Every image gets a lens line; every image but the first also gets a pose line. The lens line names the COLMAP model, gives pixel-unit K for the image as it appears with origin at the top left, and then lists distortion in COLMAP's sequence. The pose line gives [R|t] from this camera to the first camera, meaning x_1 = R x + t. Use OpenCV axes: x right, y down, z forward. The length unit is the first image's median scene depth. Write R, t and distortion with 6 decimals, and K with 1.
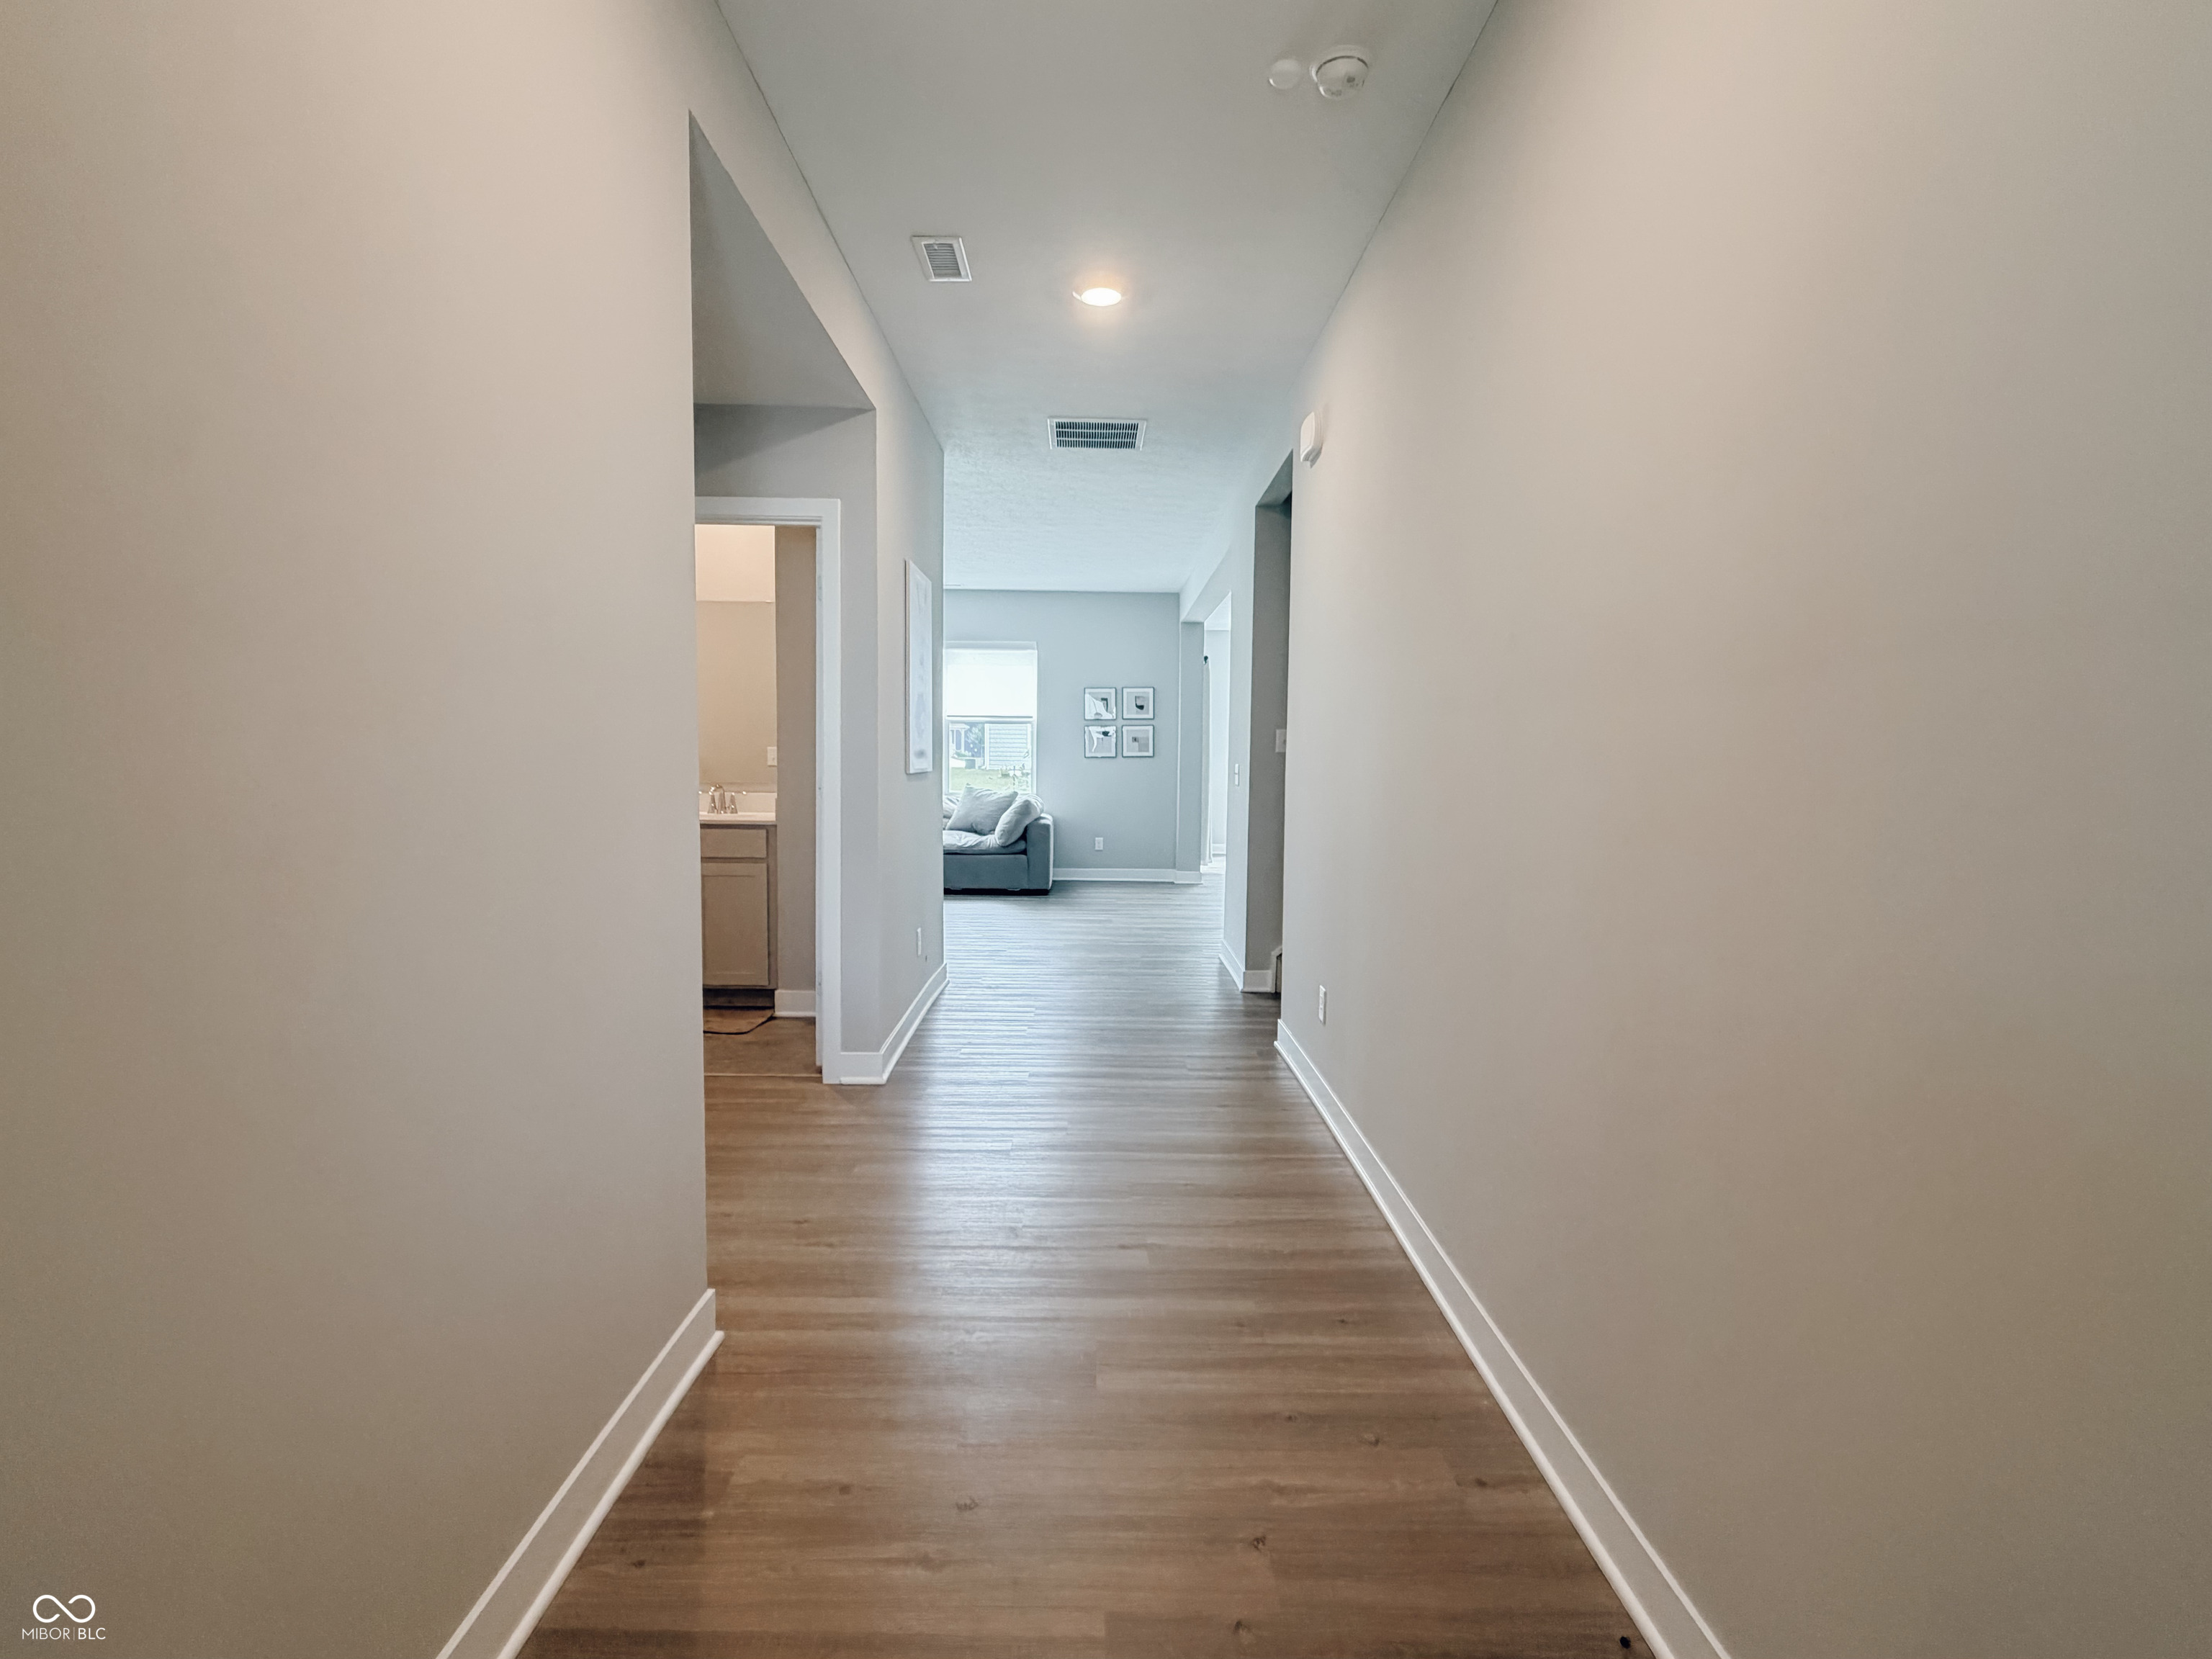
lens RADIAL K [[1099.0, 0, 1099.4], [0, 1099.0, 829.3], [0, 0, 1]] dist [0.001741, 0.000516]
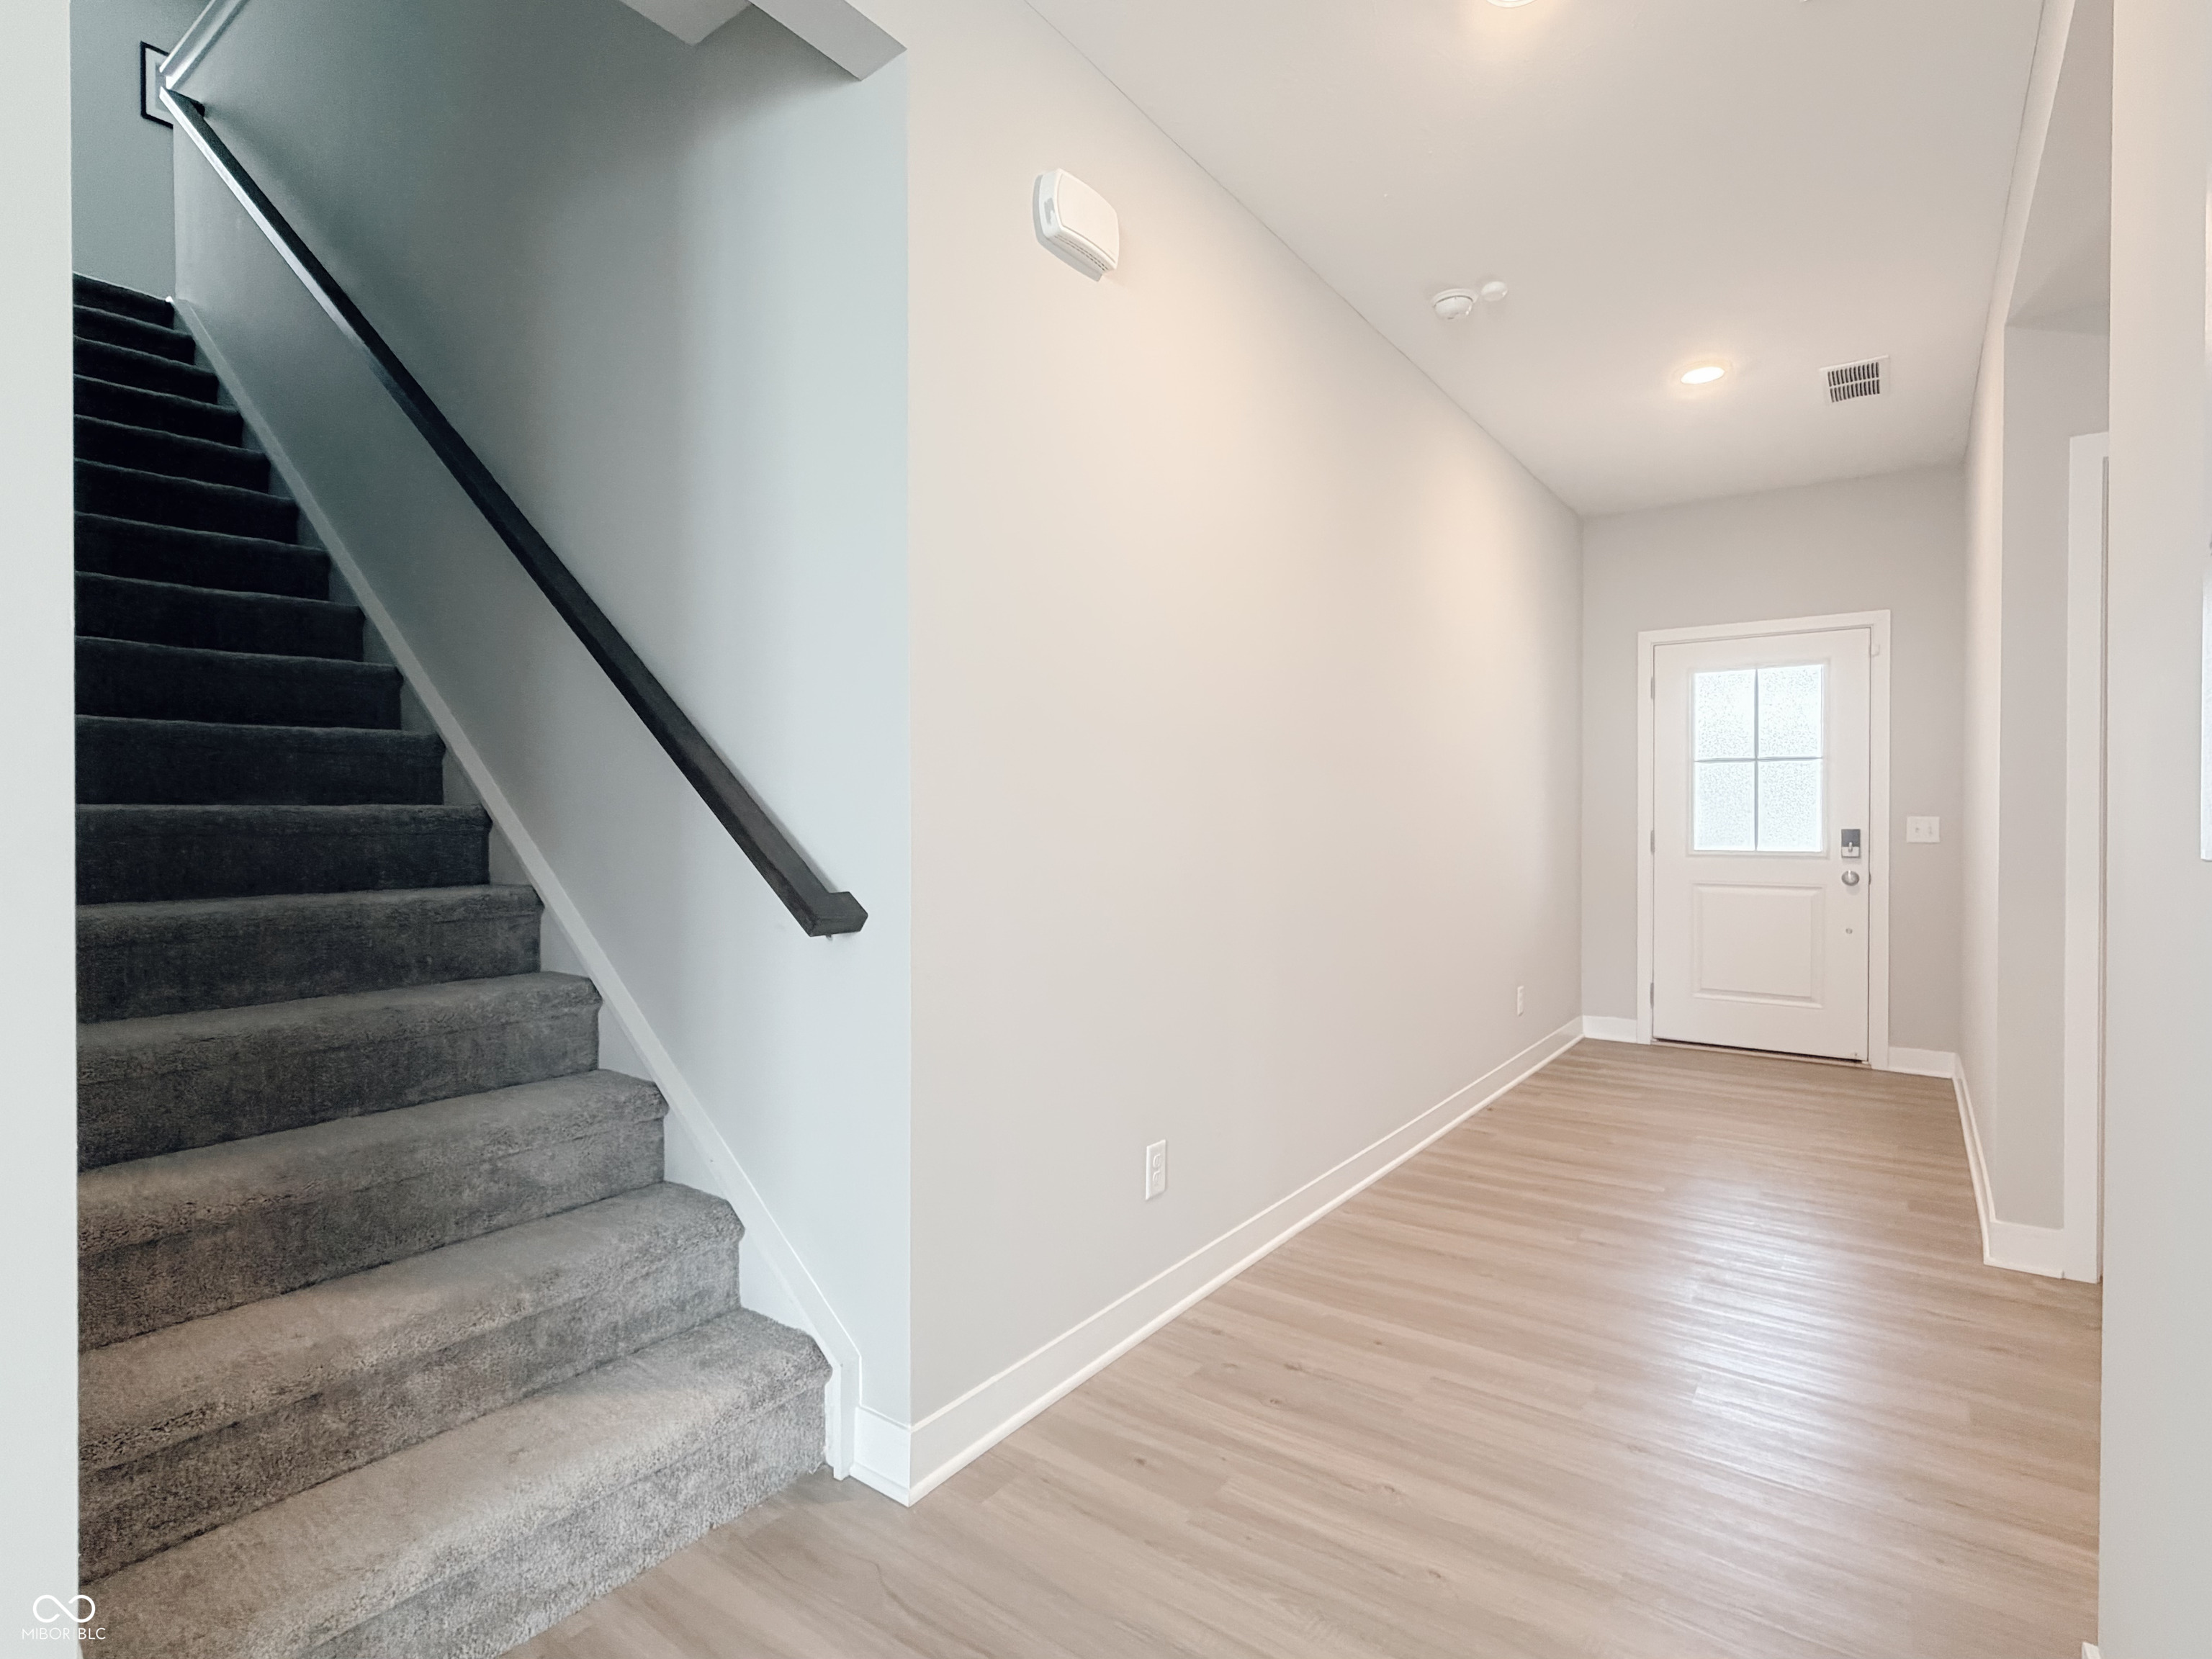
lens RADIAL K [[1099.0, 0, 1099.4], [0, 1099.0, 829.3], [0, 0, 1]] dist [0.001741, 0.000516]
pose [[-0.802937, -0.019908, 0.595732, -0.230579], [0.038514, 0.995621, 0.085181, -0.156213], [-0.594819, 0.091339, -0.798654, 2.209854]]
